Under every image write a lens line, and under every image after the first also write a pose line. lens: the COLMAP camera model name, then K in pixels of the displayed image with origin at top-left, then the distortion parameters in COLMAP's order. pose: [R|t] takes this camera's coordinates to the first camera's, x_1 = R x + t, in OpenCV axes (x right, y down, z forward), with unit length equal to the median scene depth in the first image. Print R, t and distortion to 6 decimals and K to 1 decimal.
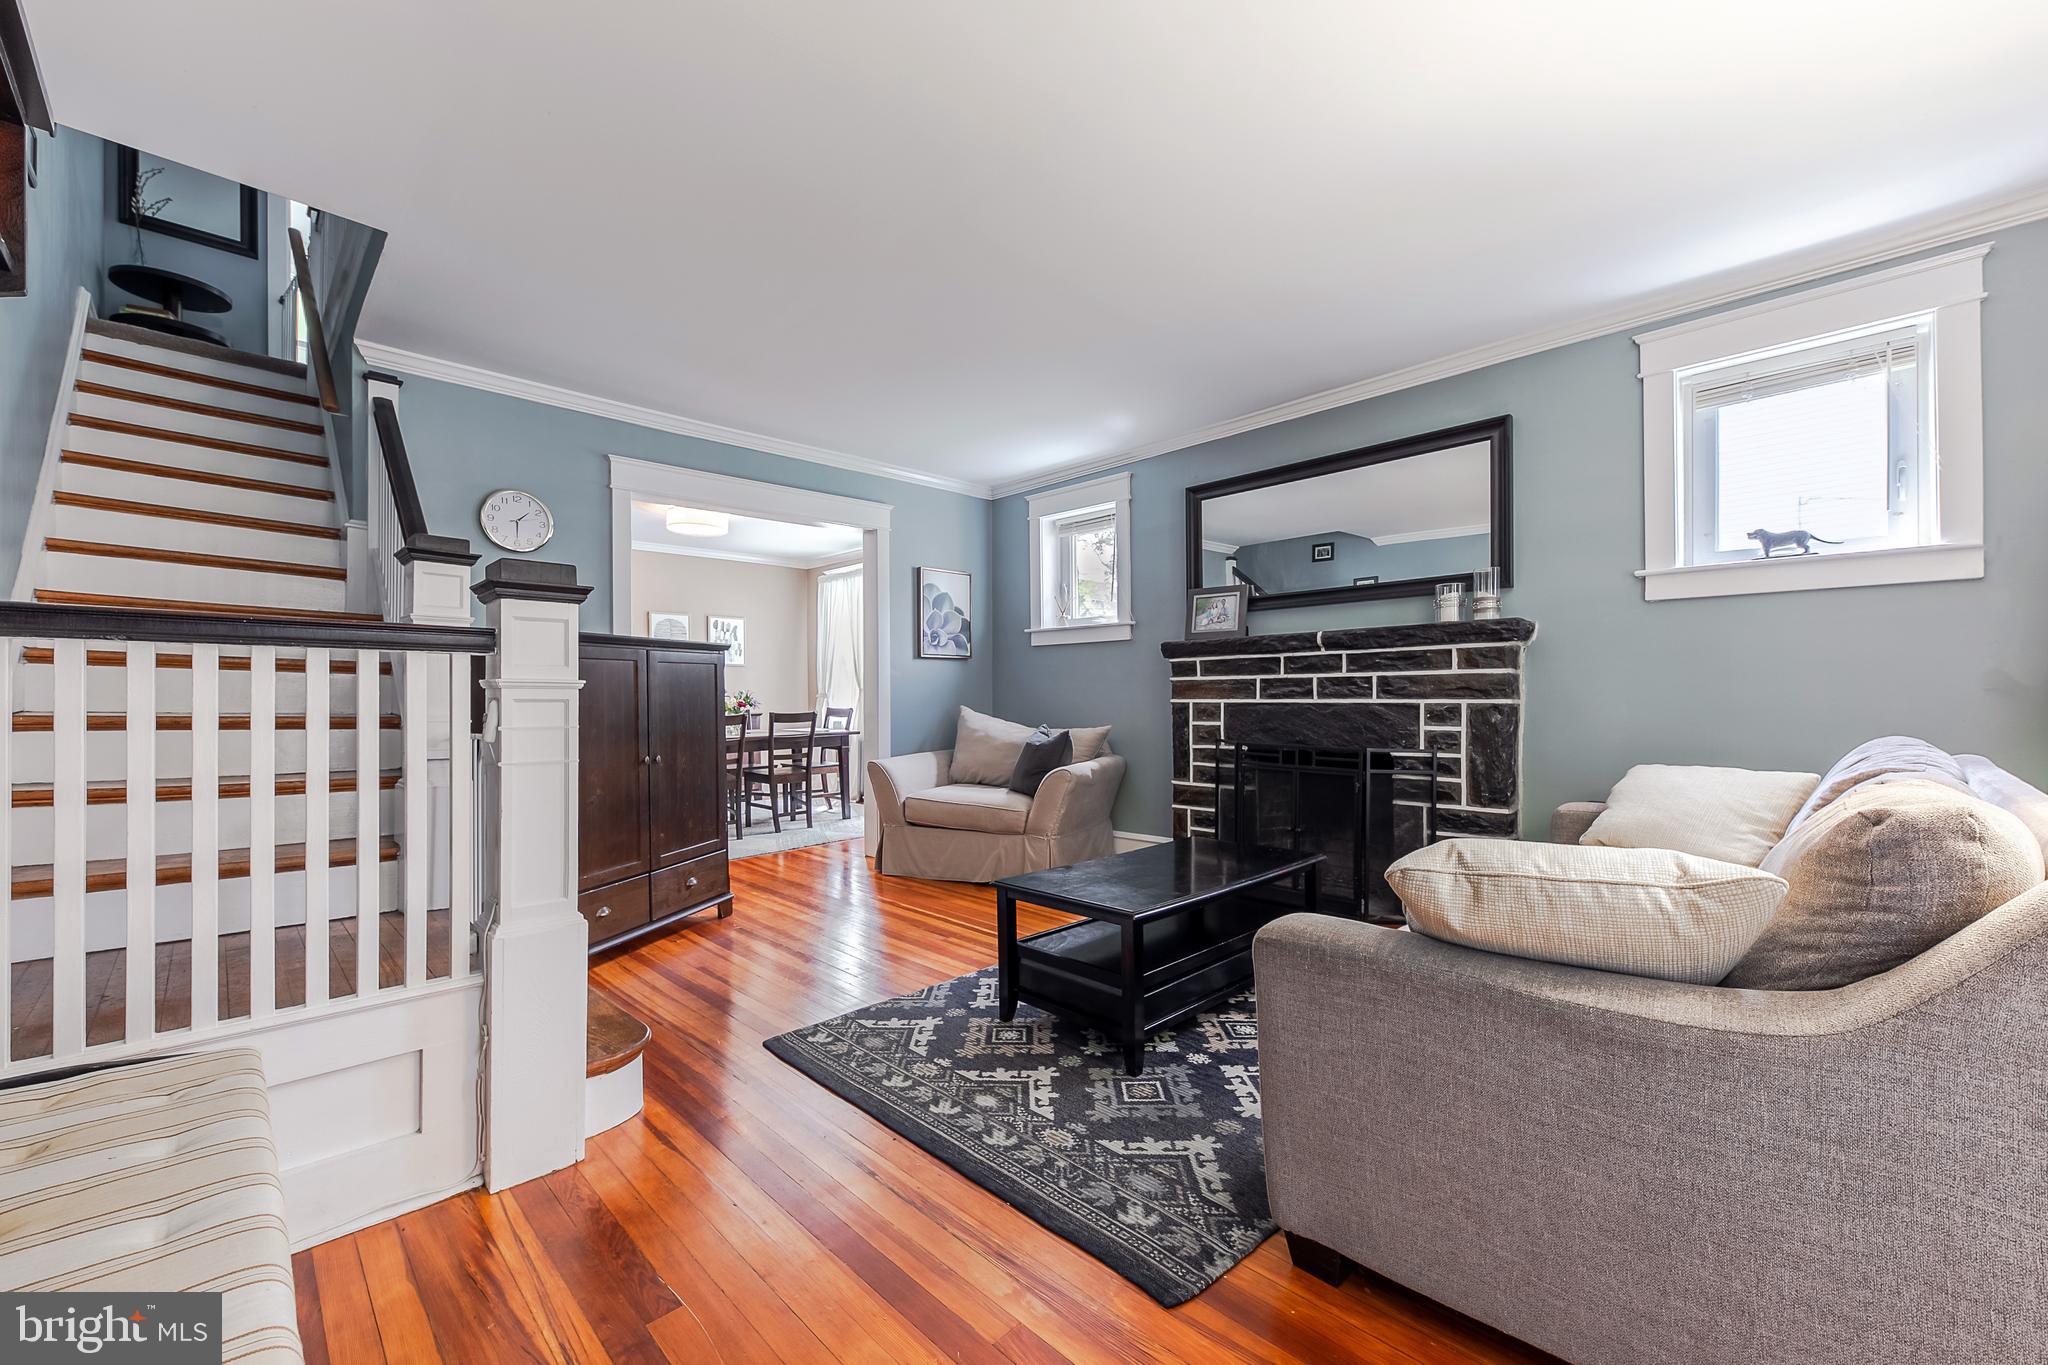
lens RADIAL K [[793.2, 0, 1024.0], [0, 793.2, 682.5], [0, 0, 1]] dist [0.010624, -0.000113]
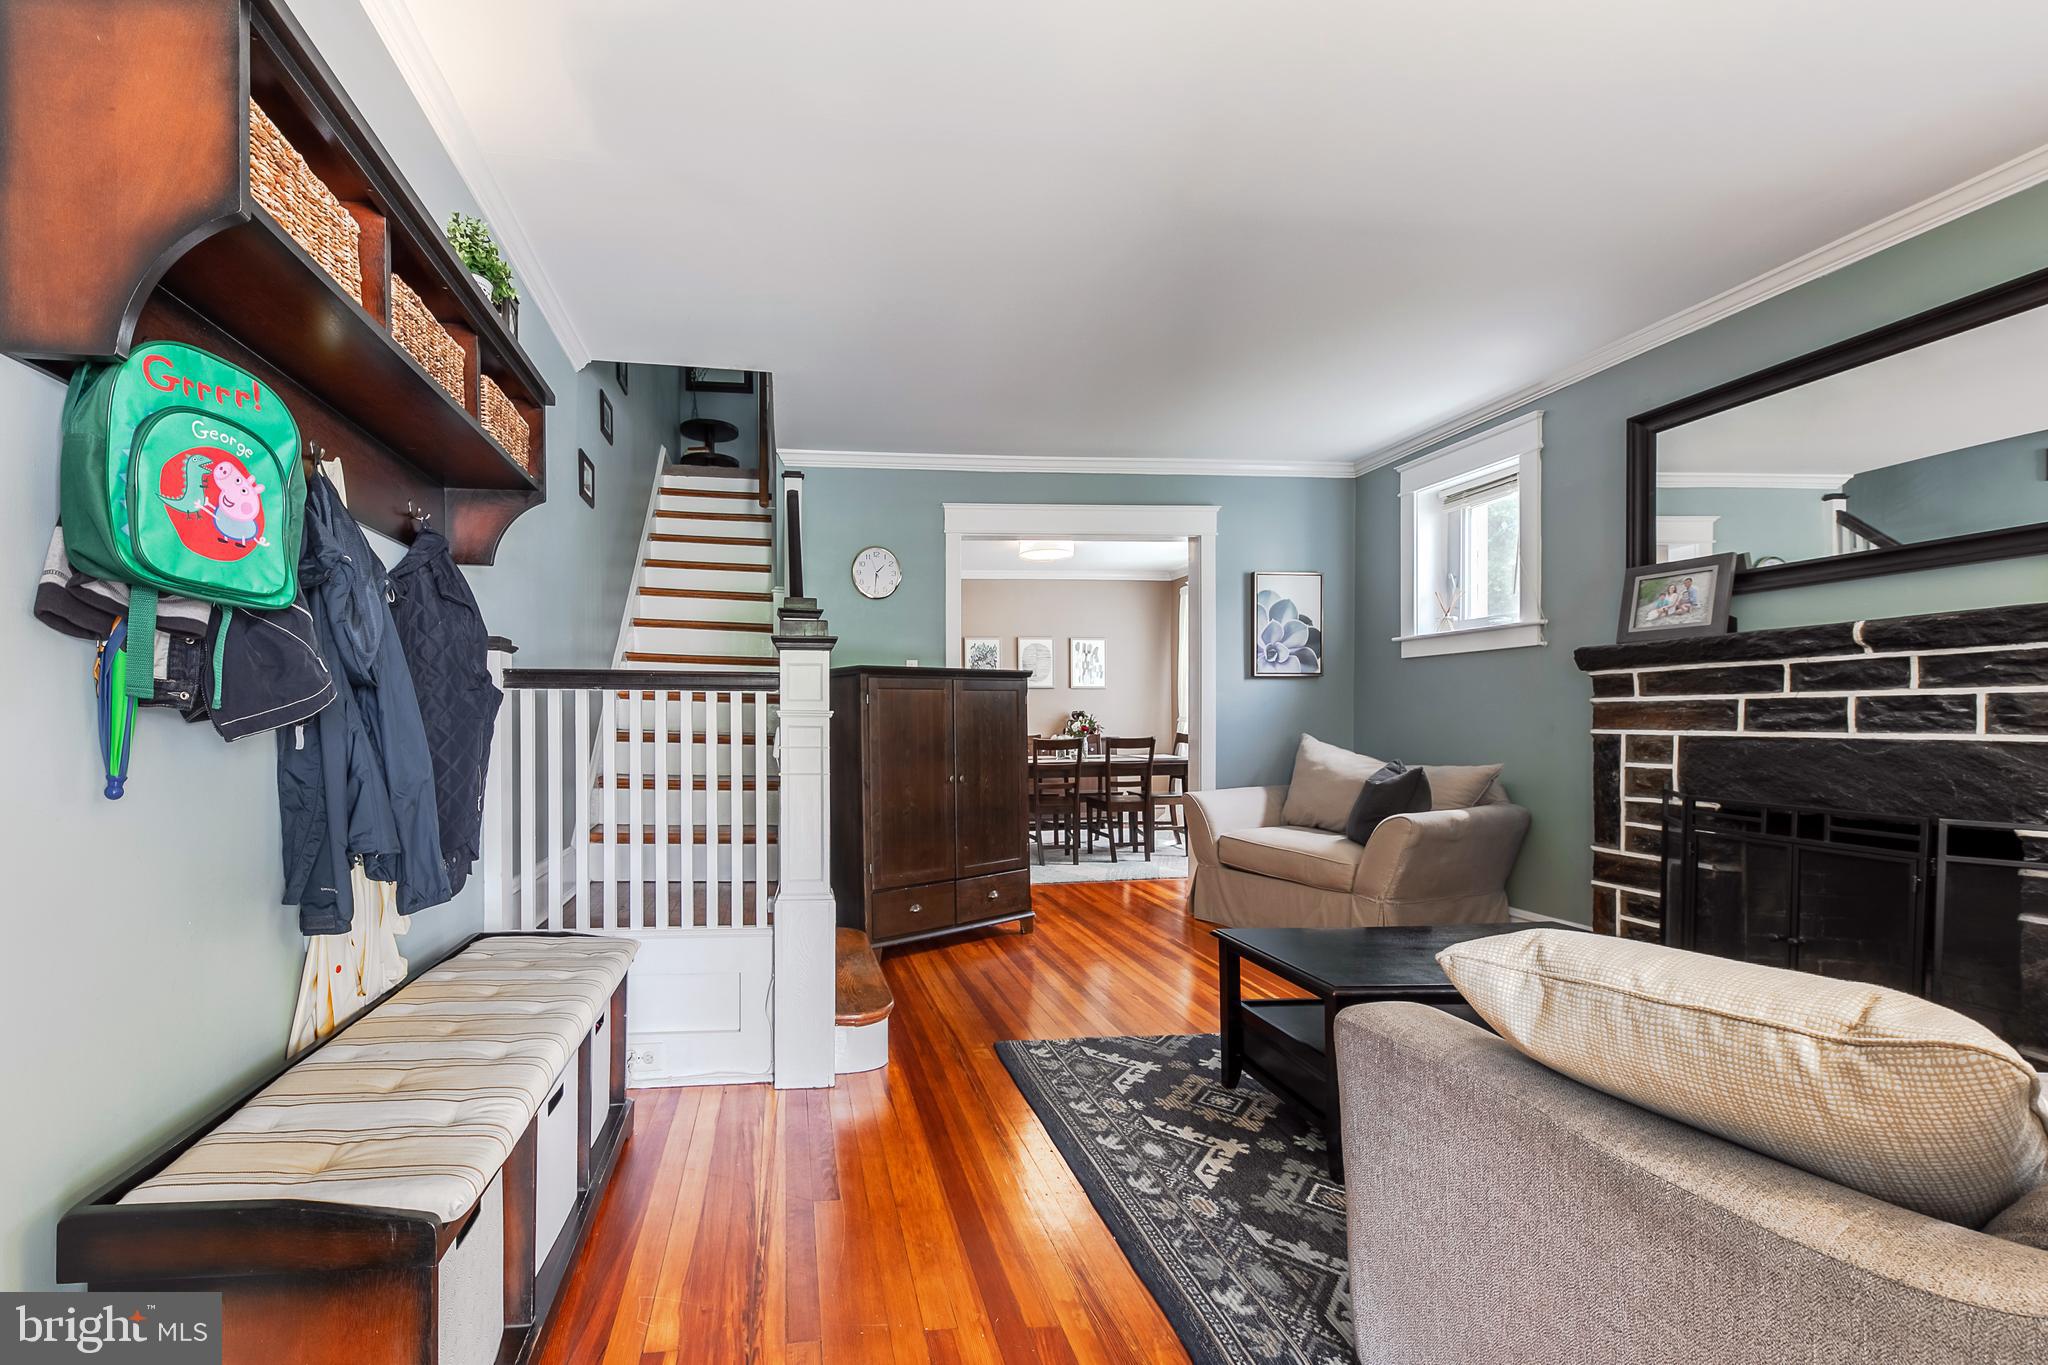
lens RADIAL K [[1076.4, 0, 1019.5], [0, 1076.4, 702.4], [0, 0, 1]] dist [0.024163, -0.011937]
pose [[0.746583, -0.002198, -0.665288, 0.462408], [0.009797, 0.999922, 0.007690, -0.015431], [0.665220, -0.012259, 0.746547, -0.046638]]
